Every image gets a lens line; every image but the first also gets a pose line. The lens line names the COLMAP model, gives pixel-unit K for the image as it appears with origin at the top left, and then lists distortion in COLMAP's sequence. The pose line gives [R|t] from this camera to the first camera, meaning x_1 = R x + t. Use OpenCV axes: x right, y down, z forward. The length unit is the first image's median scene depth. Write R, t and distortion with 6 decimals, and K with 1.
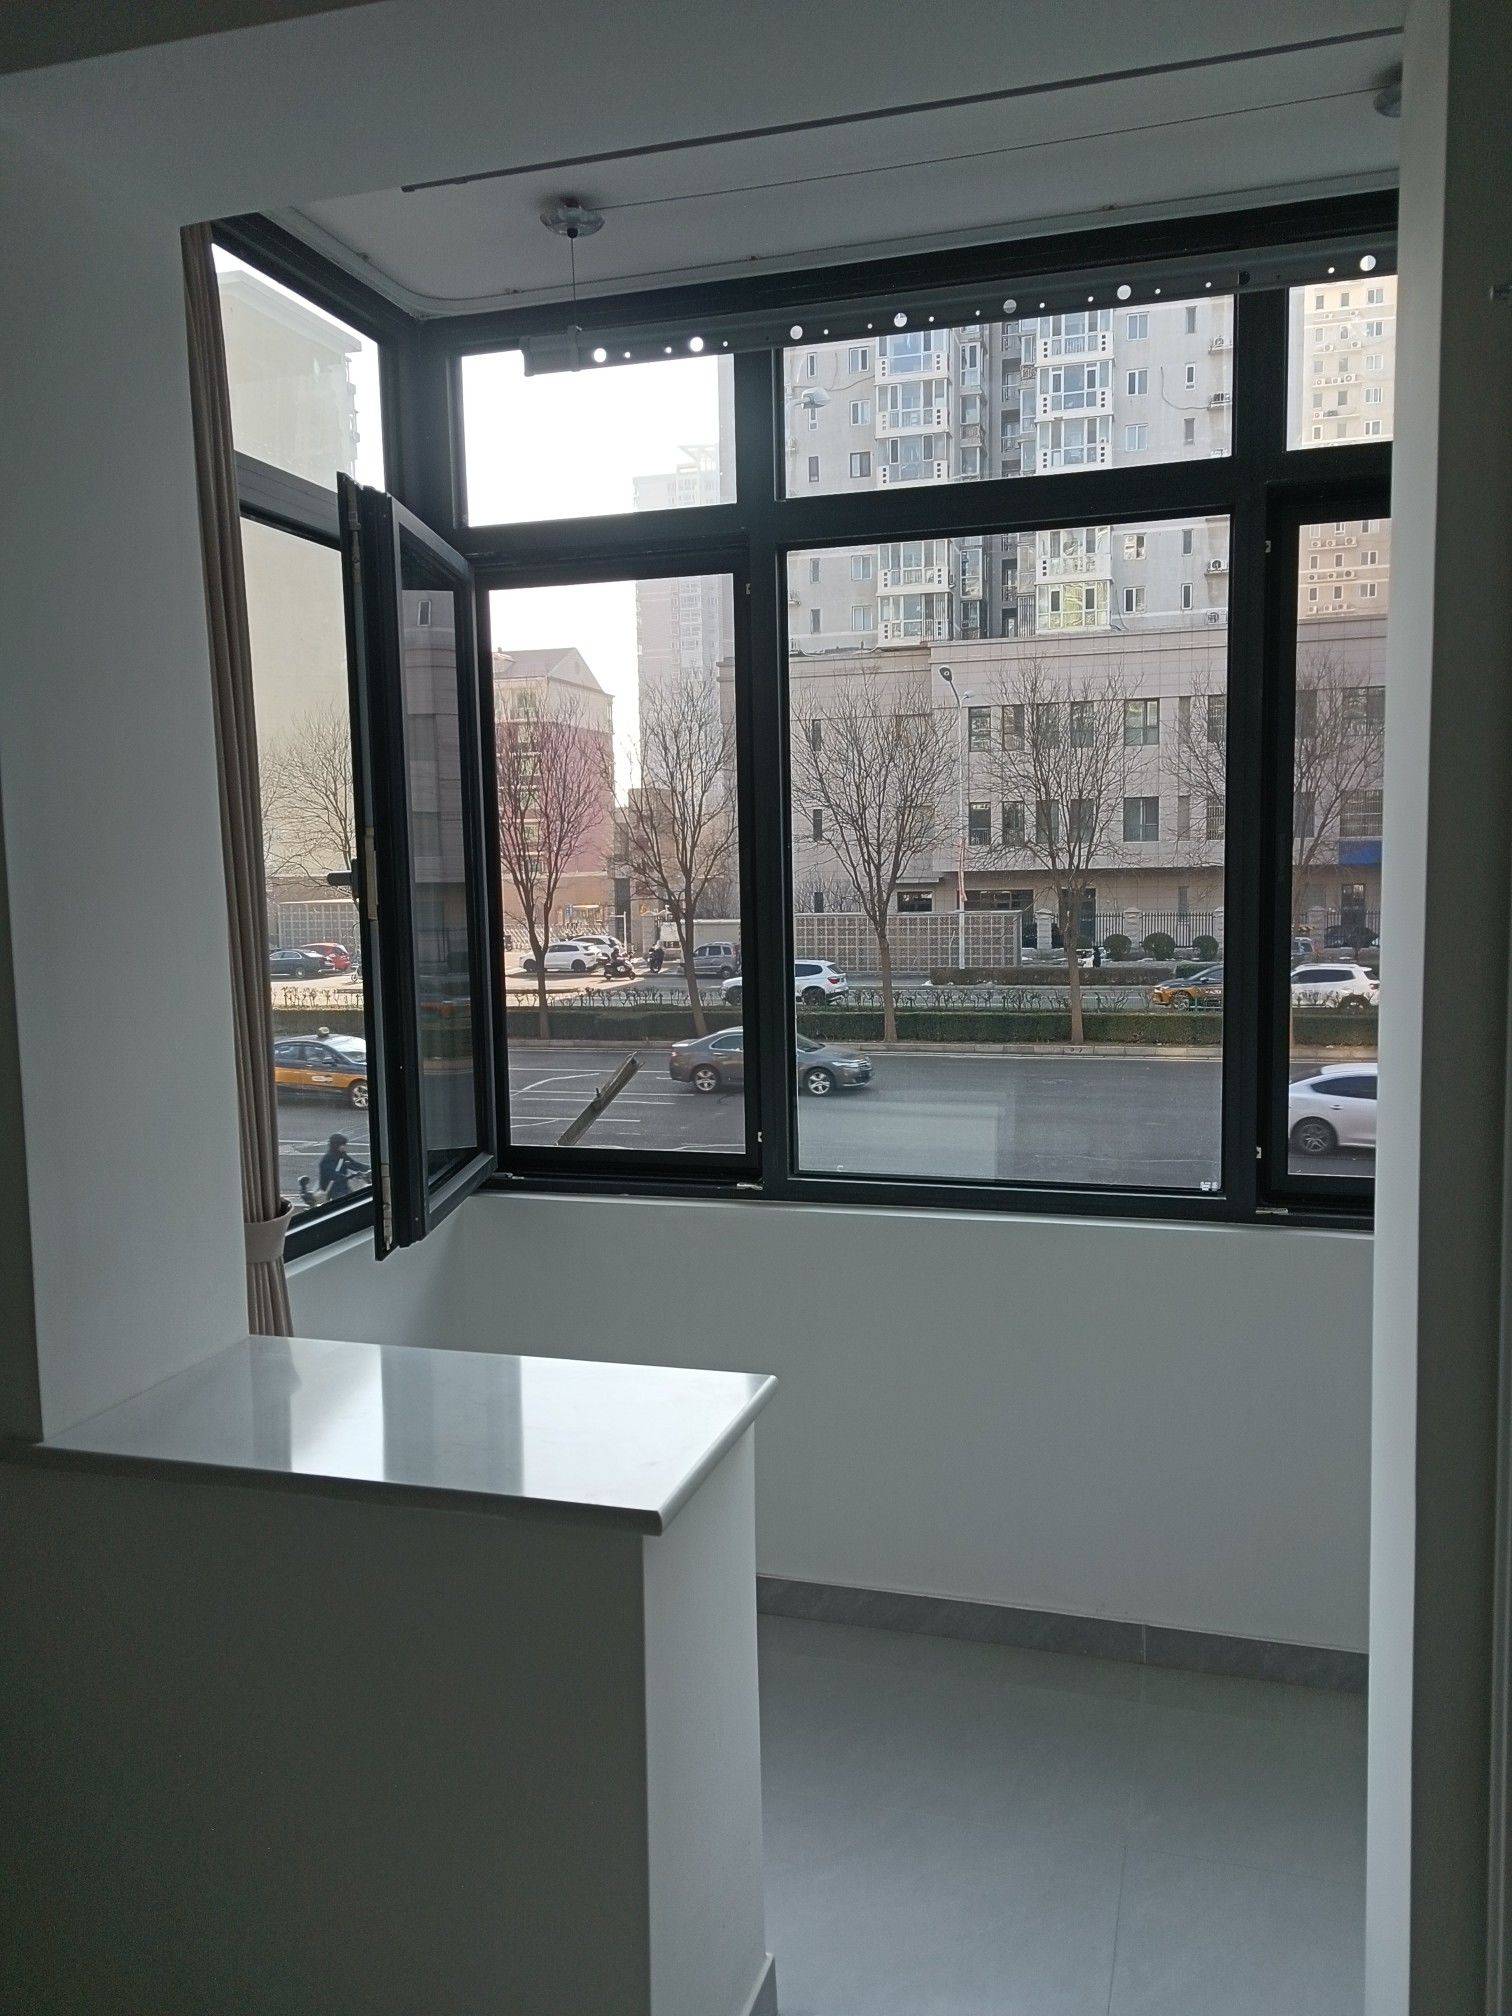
lens RADIAL K [[1543.1, 0, 761.3], [0, 1543.1, 1010.0], [0, 0, 1]] dist [0.037968, 0.003171]
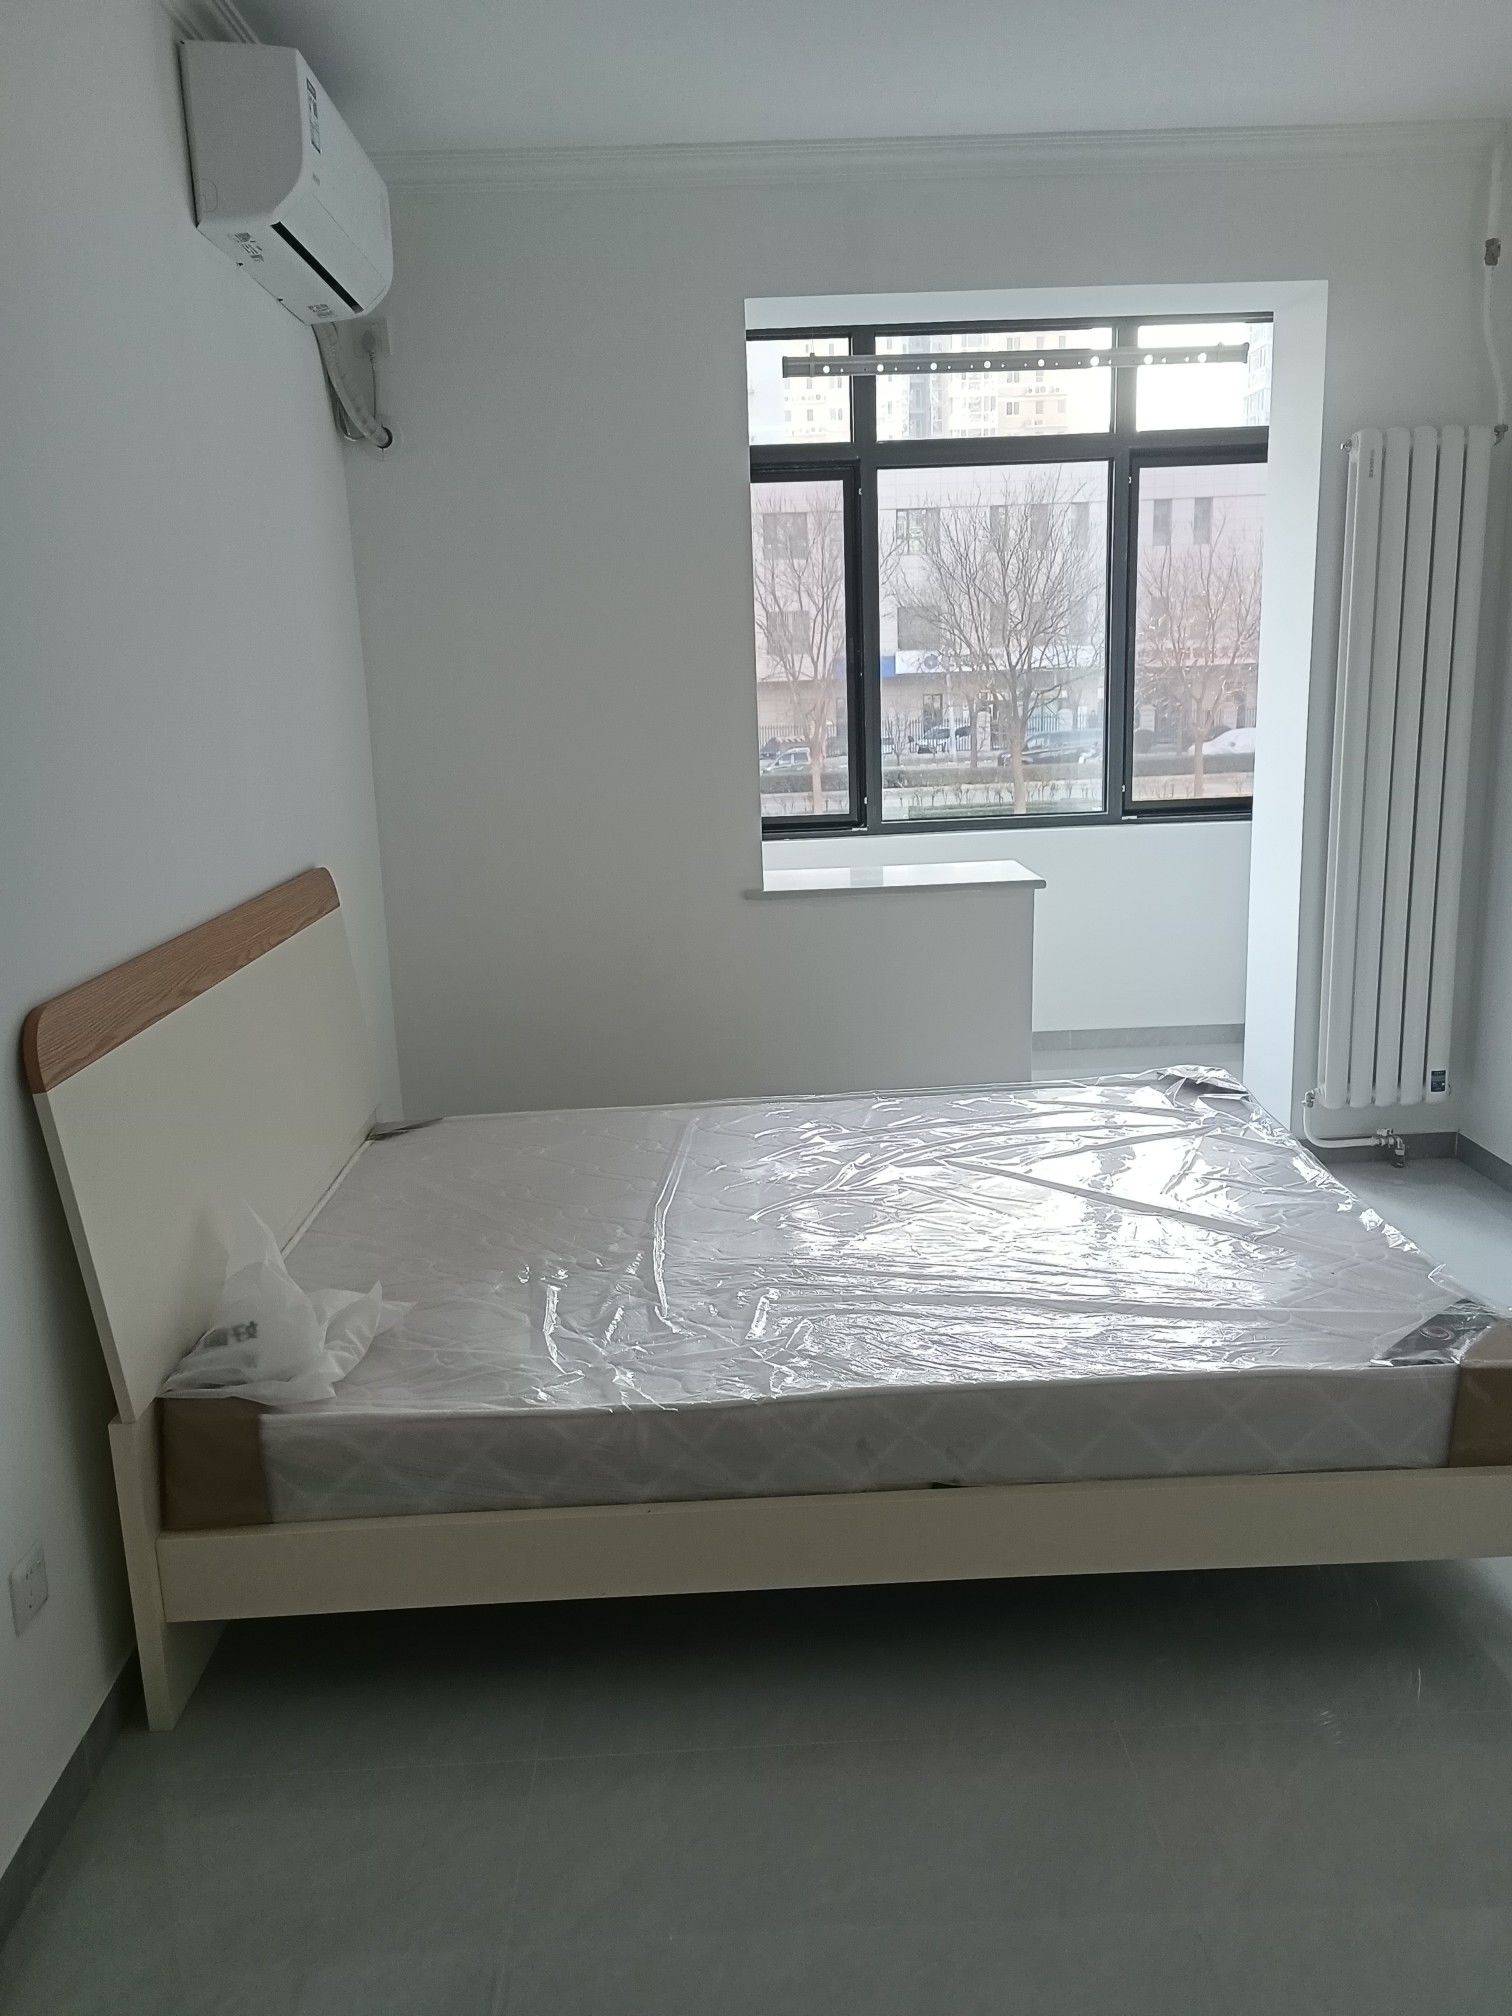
lens RADIAL K [[1543.1, 0, 761.3], [0, 1543.1, 1010.0], [0, 0, 1]] dist [0.037968, 0.003171]
pose [[0.946538, -0.080689, 0.312339, -1.129613], [0.044730, 0.991688, 0.120637, 0.162449], [-0.319477, -0.100217, 0.942280, -1.127706]]
